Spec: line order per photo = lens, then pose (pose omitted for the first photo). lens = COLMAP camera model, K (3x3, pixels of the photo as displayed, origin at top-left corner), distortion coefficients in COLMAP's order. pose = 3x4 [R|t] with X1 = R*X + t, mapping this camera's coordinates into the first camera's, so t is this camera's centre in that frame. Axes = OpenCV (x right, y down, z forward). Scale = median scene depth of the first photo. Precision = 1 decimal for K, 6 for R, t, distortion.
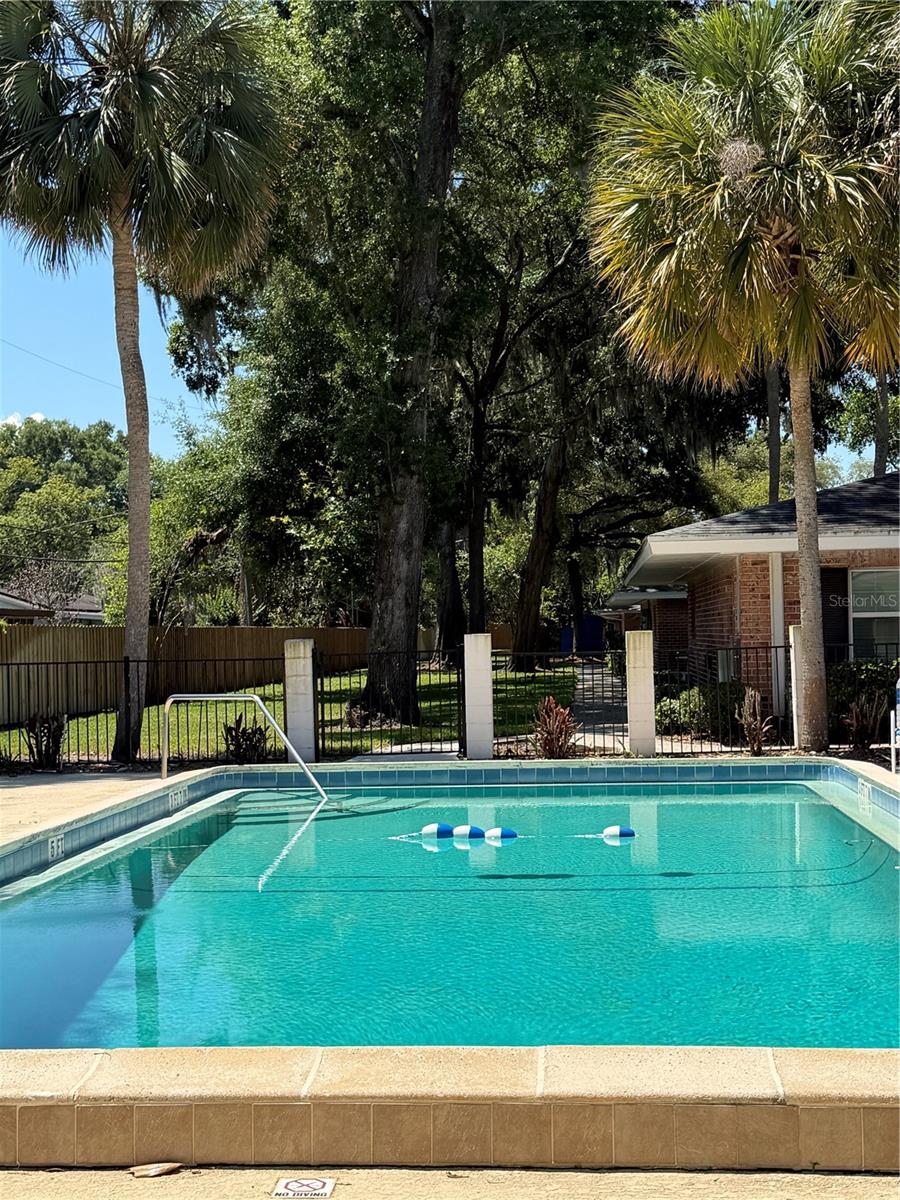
lens RADIAL K [[1682.1, 0, 449.7], [0, 1682.1, 628.2], [0, 0, 1]] dist [0.081083, -0.098015]
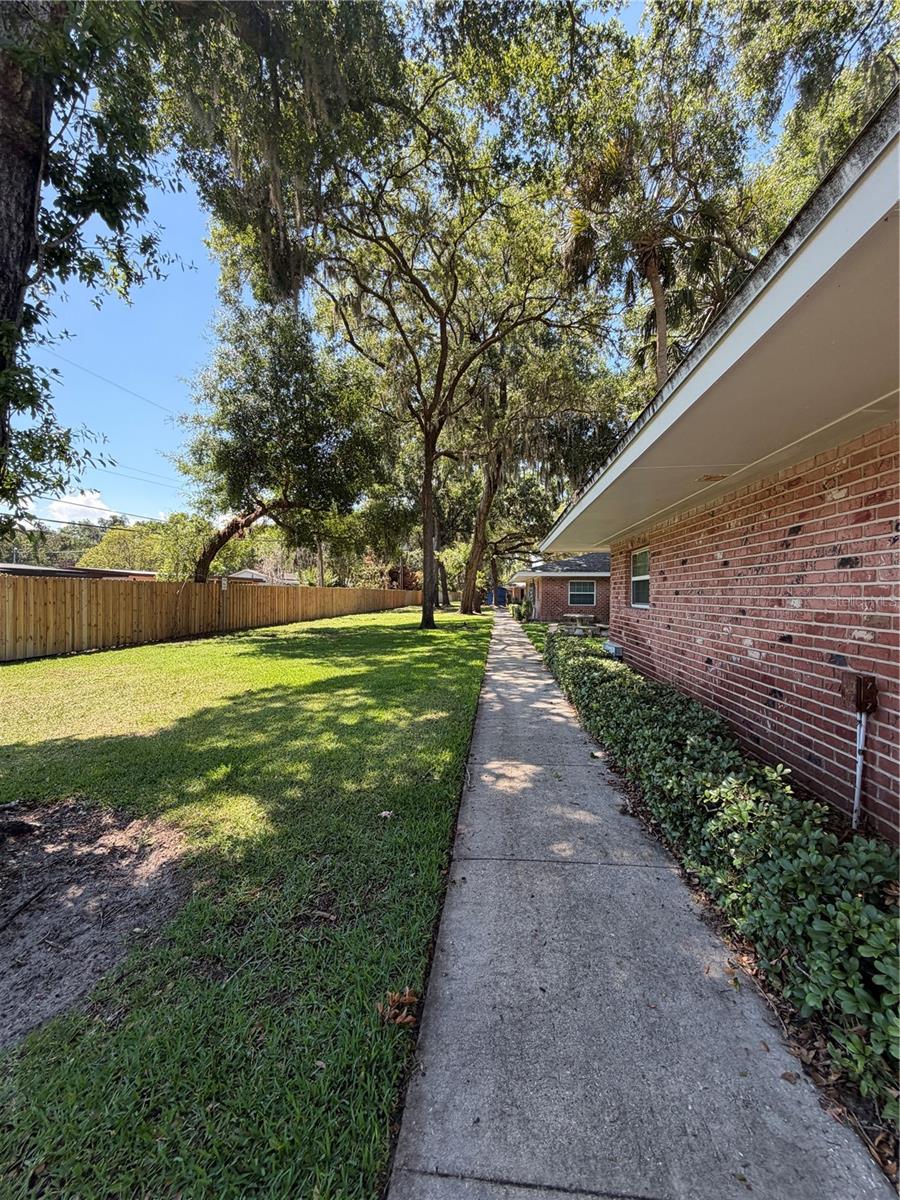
lens RADIAL K [[479.1, 0, 450.0], [0, 479.1, 600.0], [0, 0, 1]] dist [0.001498, 0.000328]
pose [[0.999090, 0.038301, -0.018769, 0.035375], [-0.037981, 0.999132, 0.017102, 0.001740], [0.019408, -0.016374, 0.999678, 0.430008]]
